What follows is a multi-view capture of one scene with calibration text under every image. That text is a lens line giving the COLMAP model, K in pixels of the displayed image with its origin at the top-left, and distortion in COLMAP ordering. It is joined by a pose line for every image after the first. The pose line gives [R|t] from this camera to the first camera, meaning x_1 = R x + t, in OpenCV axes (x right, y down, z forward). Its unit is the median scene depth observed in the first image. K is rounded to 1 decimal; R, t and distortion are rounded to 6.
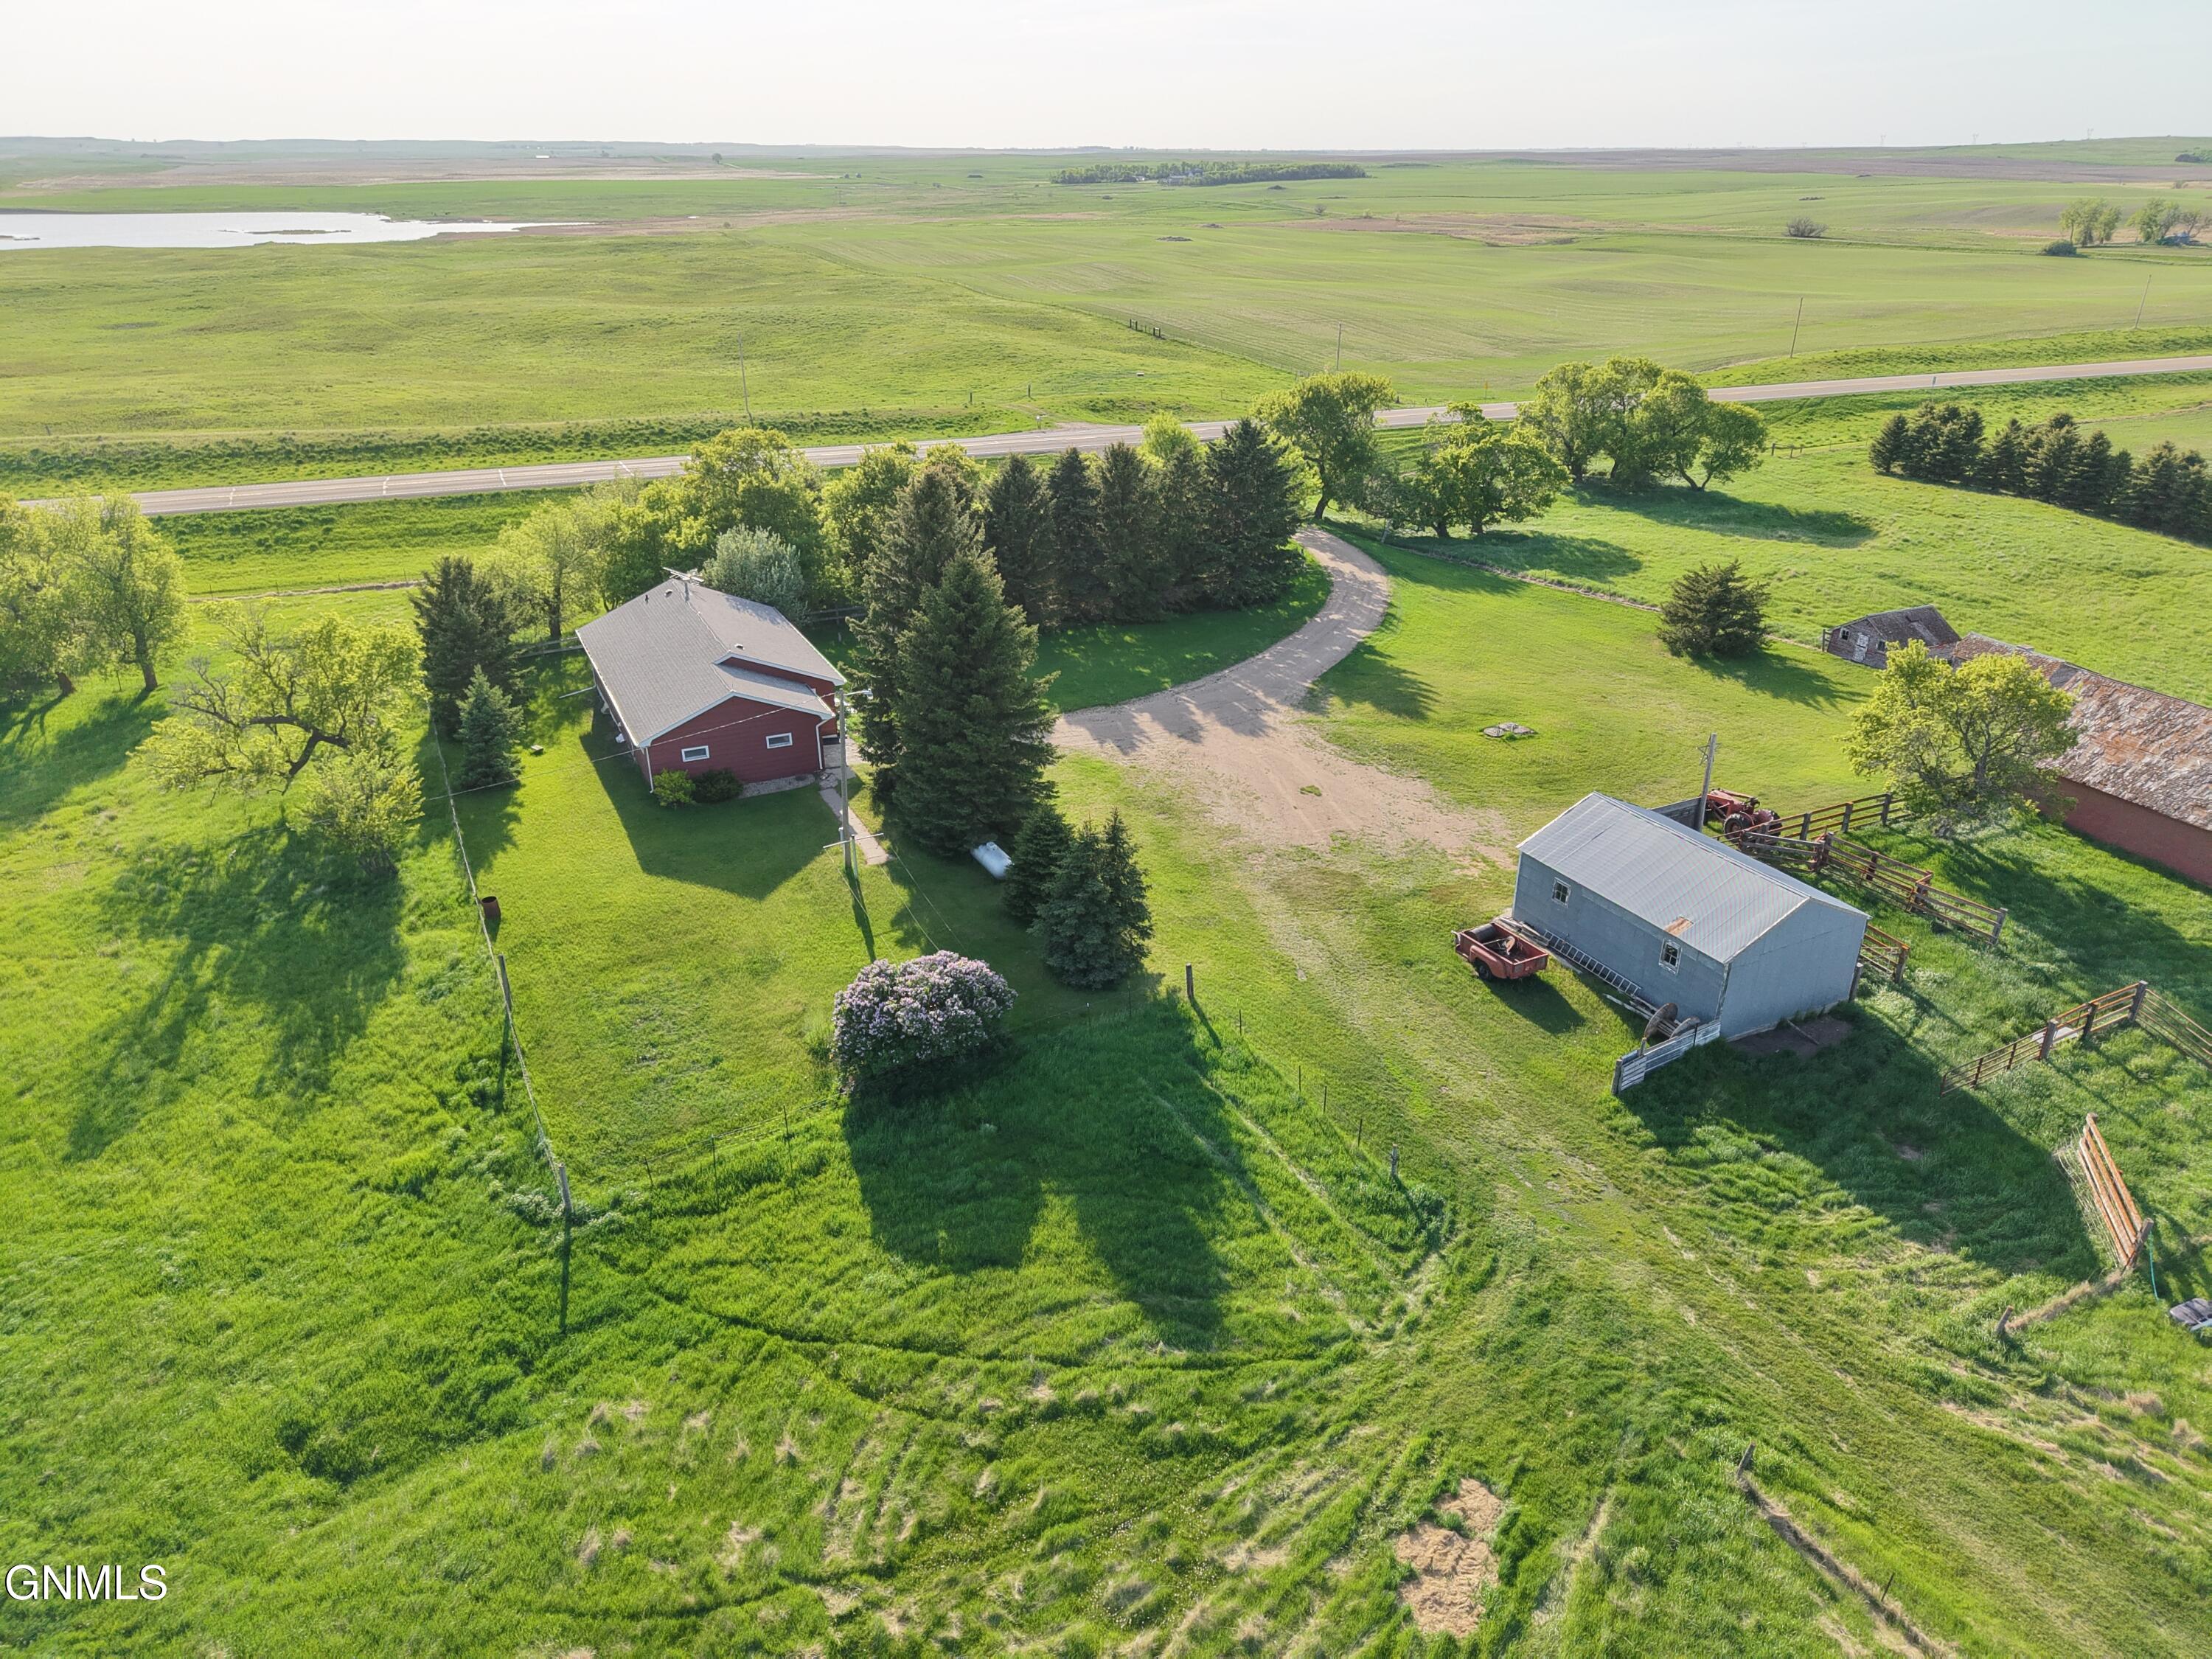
lens RADIAL K [[1483.3, 0, 1106.0], [0, 1483.3, 829.5], [0, 0, 1]] dist [0.007262, -0.003738]
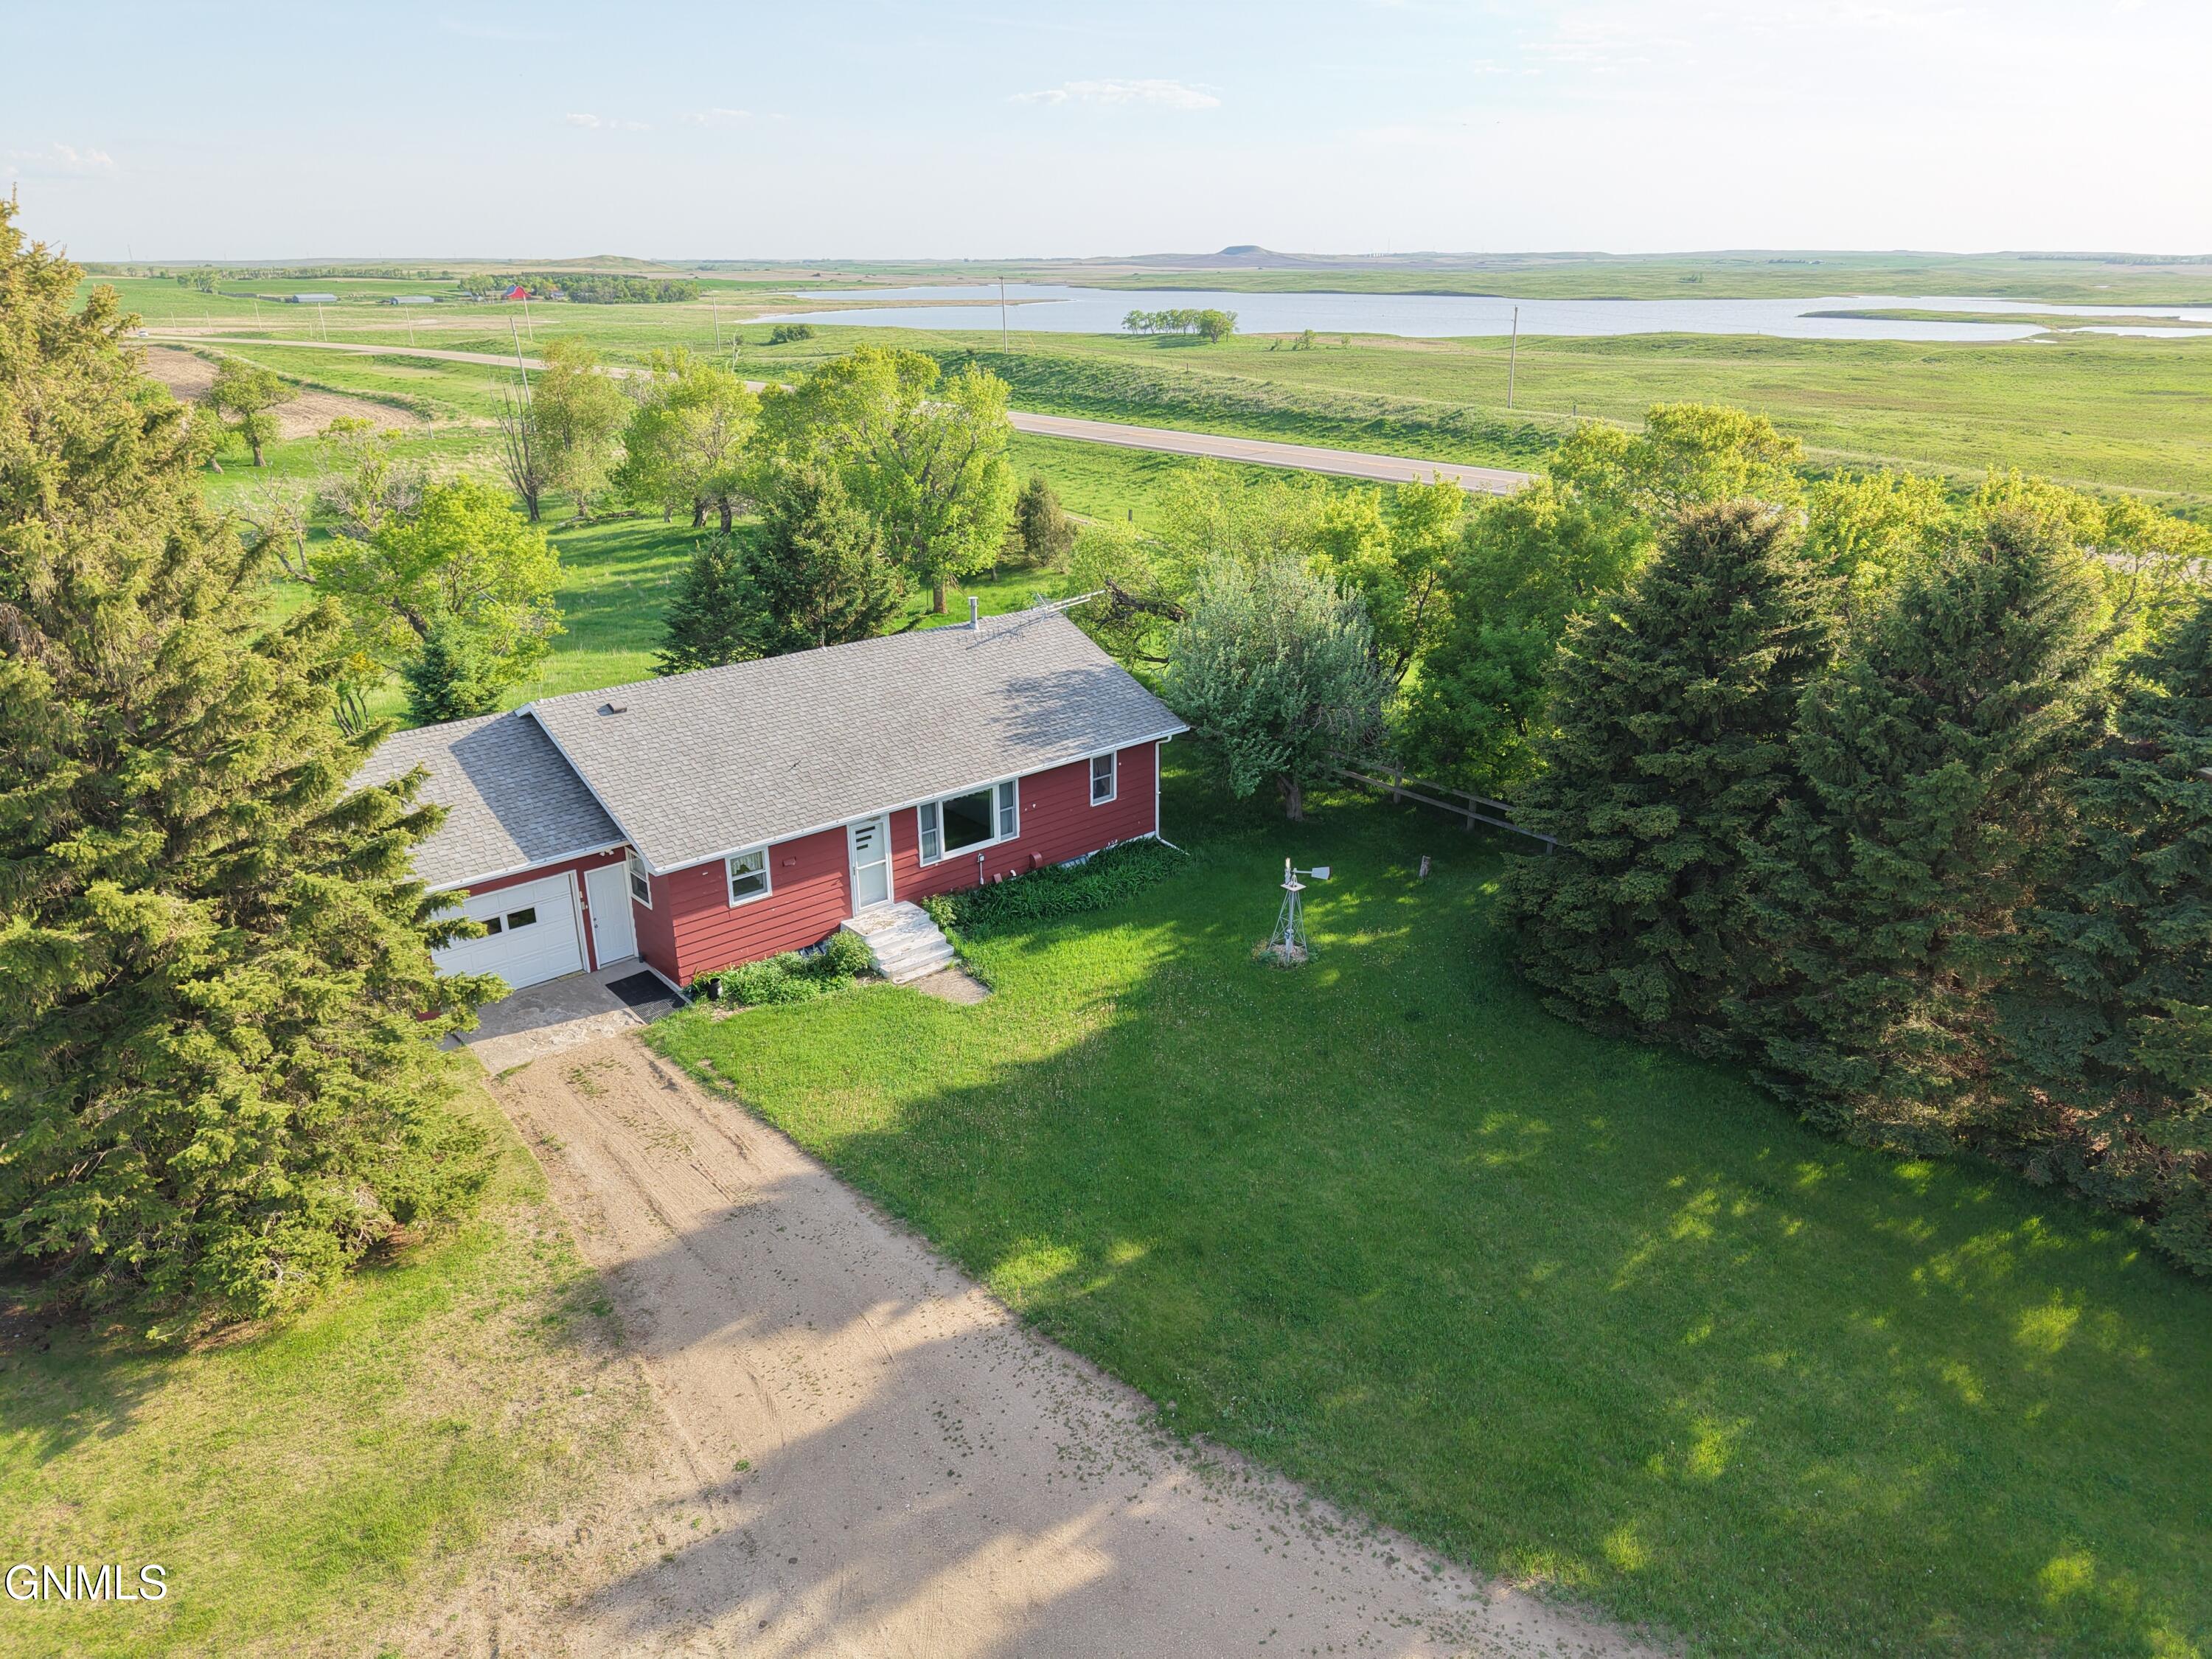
lens RADIAL K [[1466.2, 0, 1103.7], [0, 1466.2, 866.0], [0, 0, 1]] dist [0.025414, -0.020321]
pose [[0.275241, 0.364318, -0.889671, 0.186913], [-0.401509, 0.884405, 0.237945, -0.224745], [0.873518, 0.291718, 0.389702, 0.889364]]
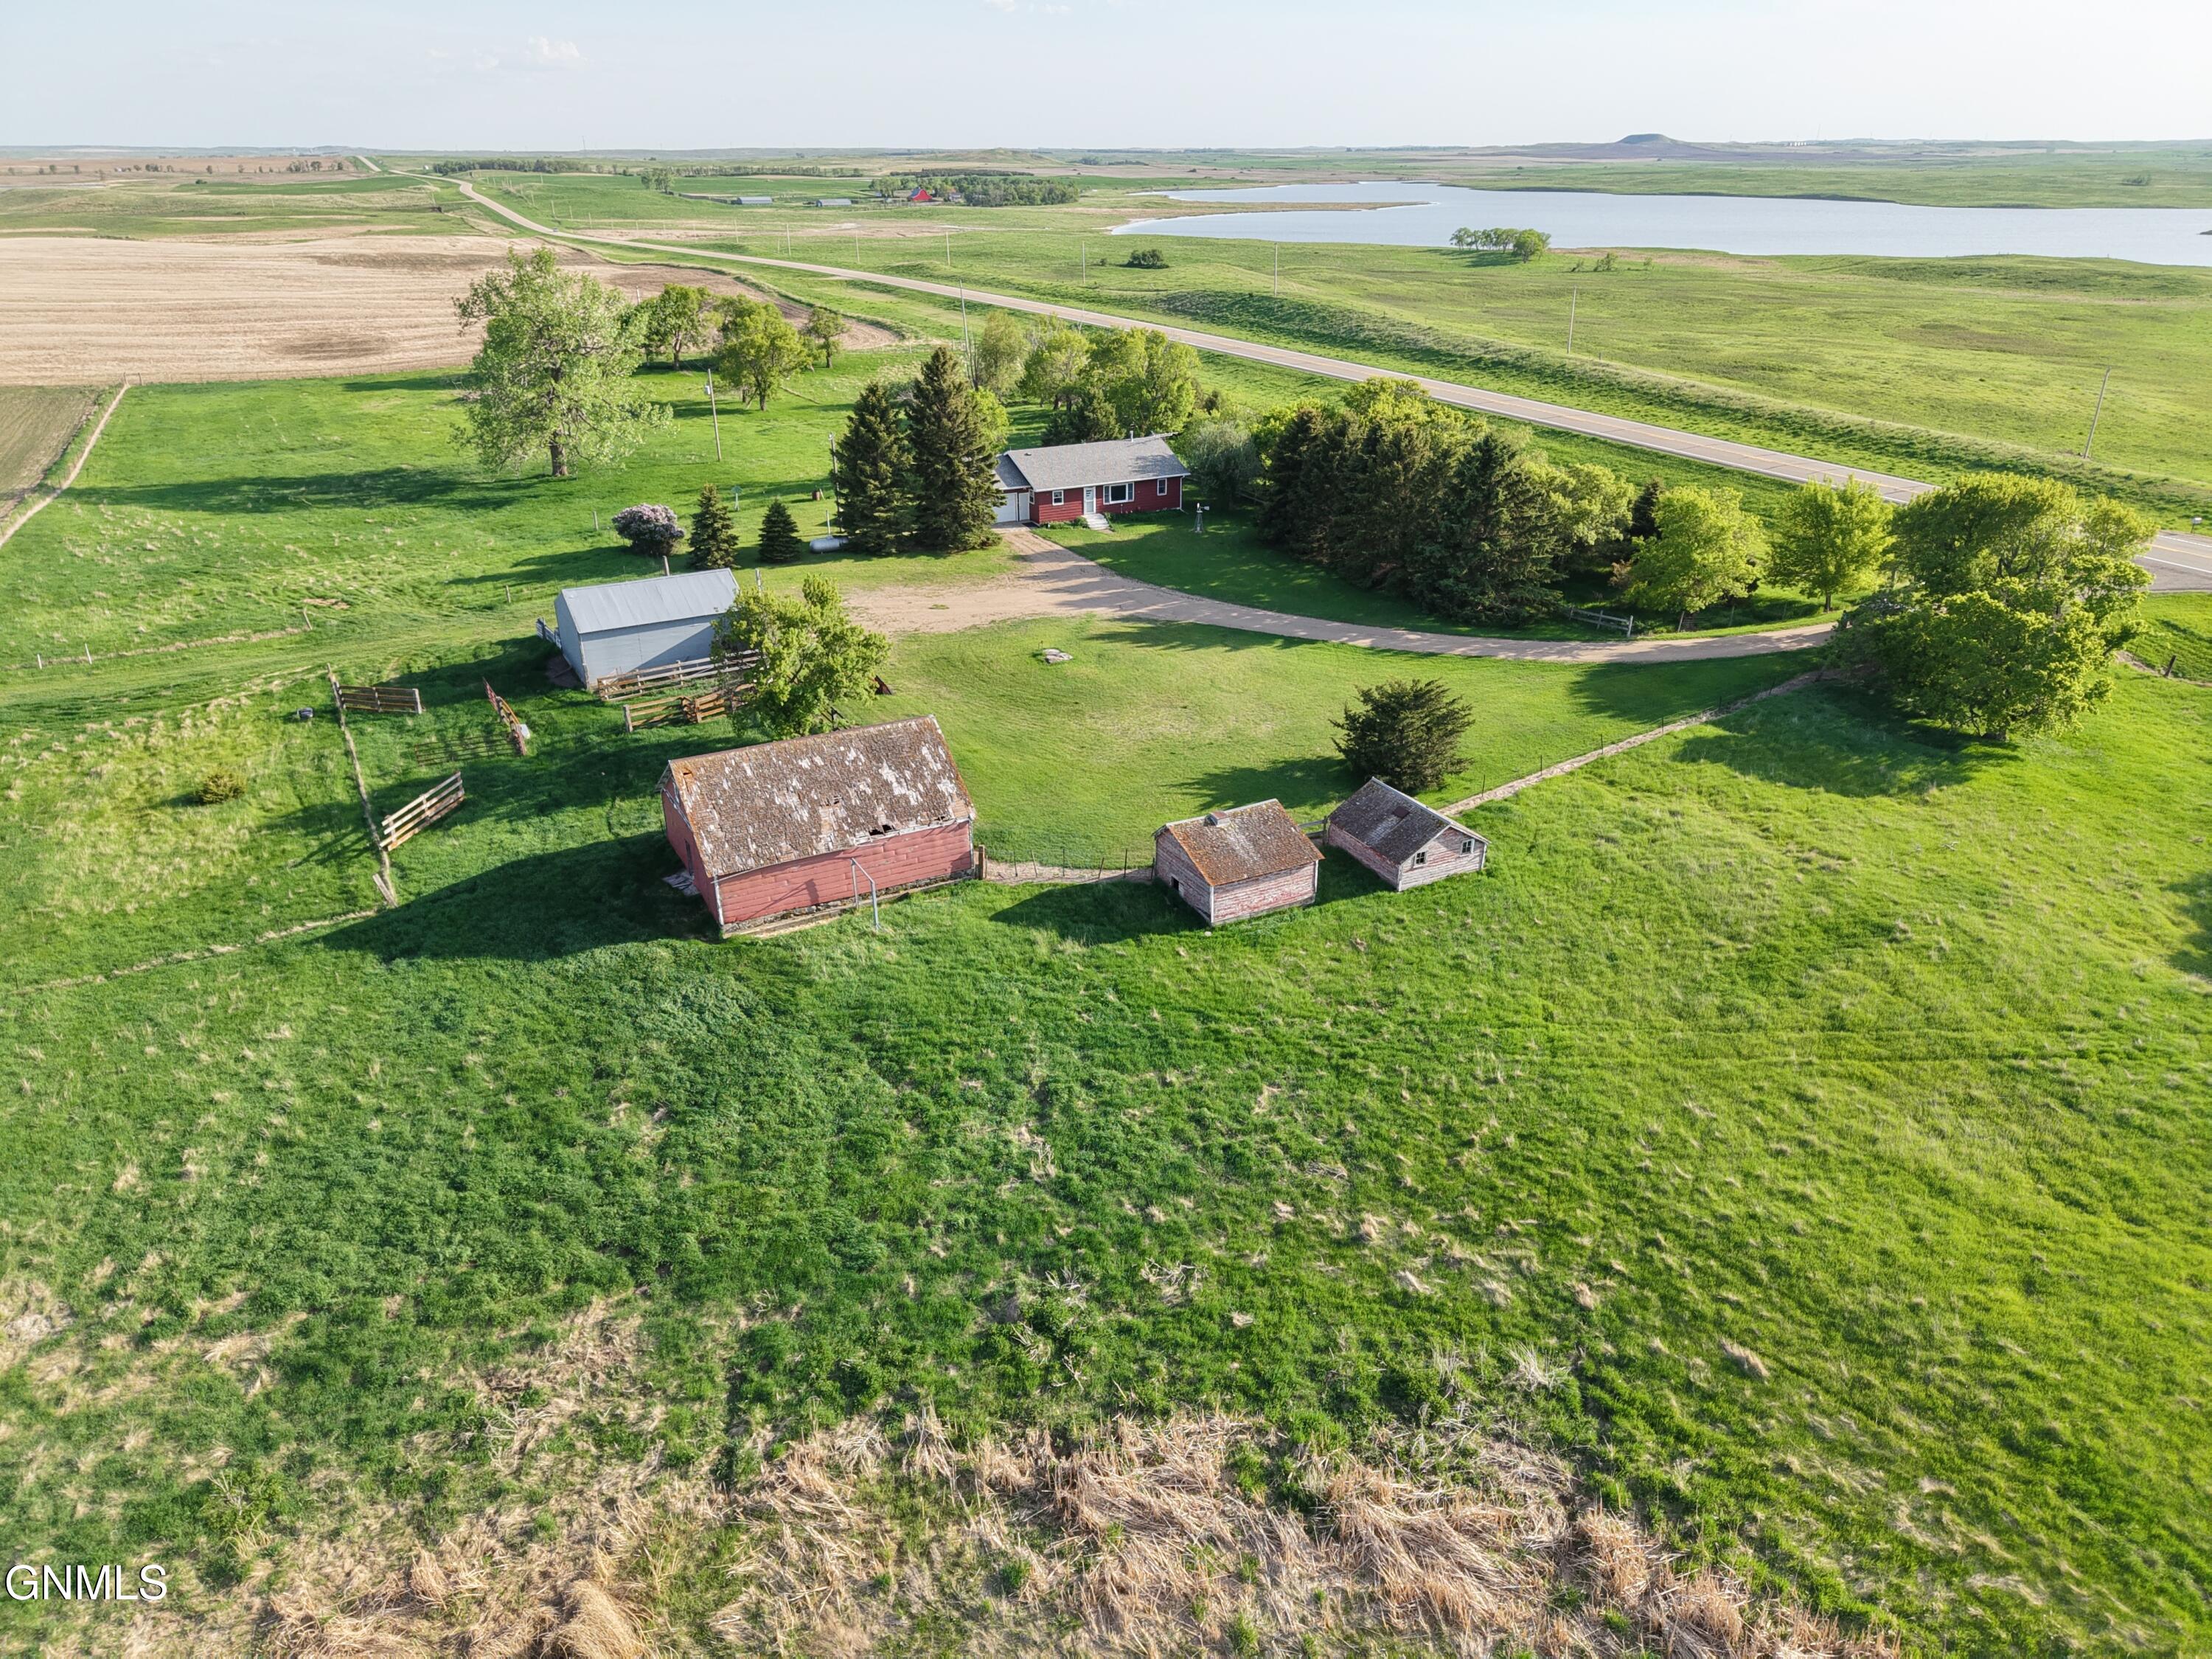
lens RADIAL K [[1466.2, 0, 1103.7], [0, 1466.2, 866.0], [0, 0, 1]] dist [0.025414, -0.020321]
pose [[0.041818, 0.437245, -0.898370, 1.354548], [-0.417626, 0.824489, 0.381846, -0.378388], [0.907656, 0.359215, 0.217083, 0.809597]]
